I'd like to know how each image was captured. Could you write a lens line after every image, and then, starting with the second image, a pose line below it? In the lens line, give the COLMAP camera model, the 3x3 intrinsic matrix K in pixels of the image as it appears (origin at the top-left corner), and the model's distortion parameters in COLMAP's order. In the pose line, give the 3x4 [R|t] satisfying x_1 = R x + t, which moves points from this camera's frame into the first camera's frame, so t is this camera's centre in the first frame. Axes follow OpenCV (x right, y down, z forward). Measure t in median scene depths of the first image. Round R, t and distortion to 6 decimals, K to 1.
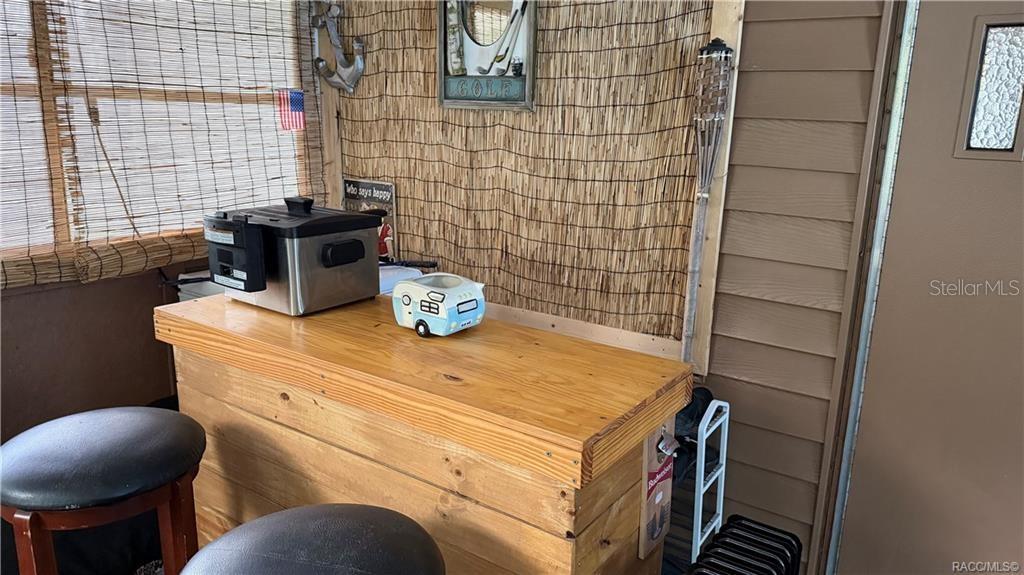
lens RADIAL K [[750.1, 0, 512.0], [0, 750.1, 287.5], [0, 0, 1]] dist [0.181914, -0.229957]
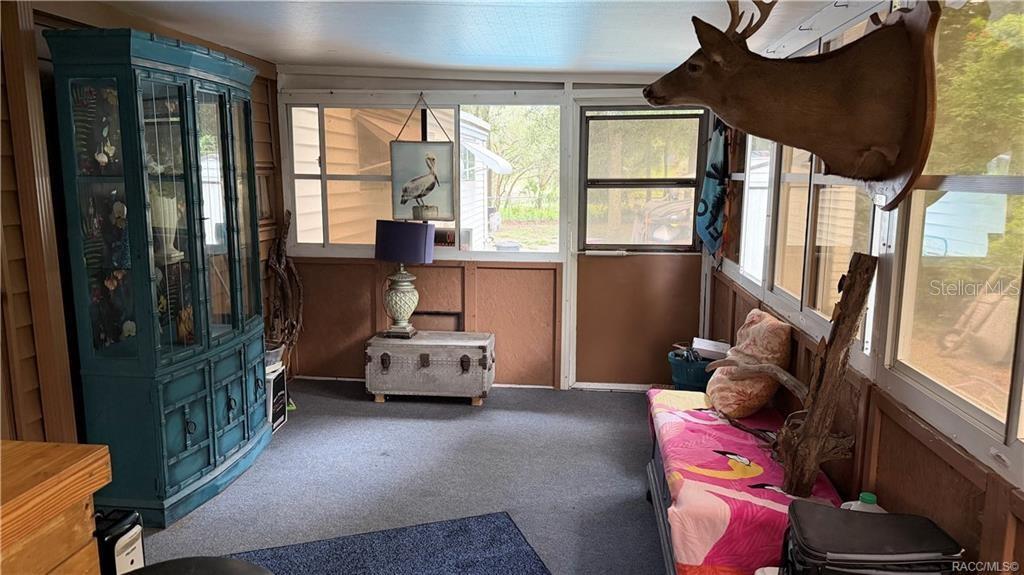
lens RADIAL K [[750.1, 0, 512.0], [0, 750.1, 287.5], [0, 0, 1]] dist [0.181914, -0.229957]
pose [[-0.492384, -0.159872, 0.855569, -1.245008], [0.204778, 0.934114, 0.292399, -0.278029], [-0.845945, 0.319175, -0.427205, 0.803612]]
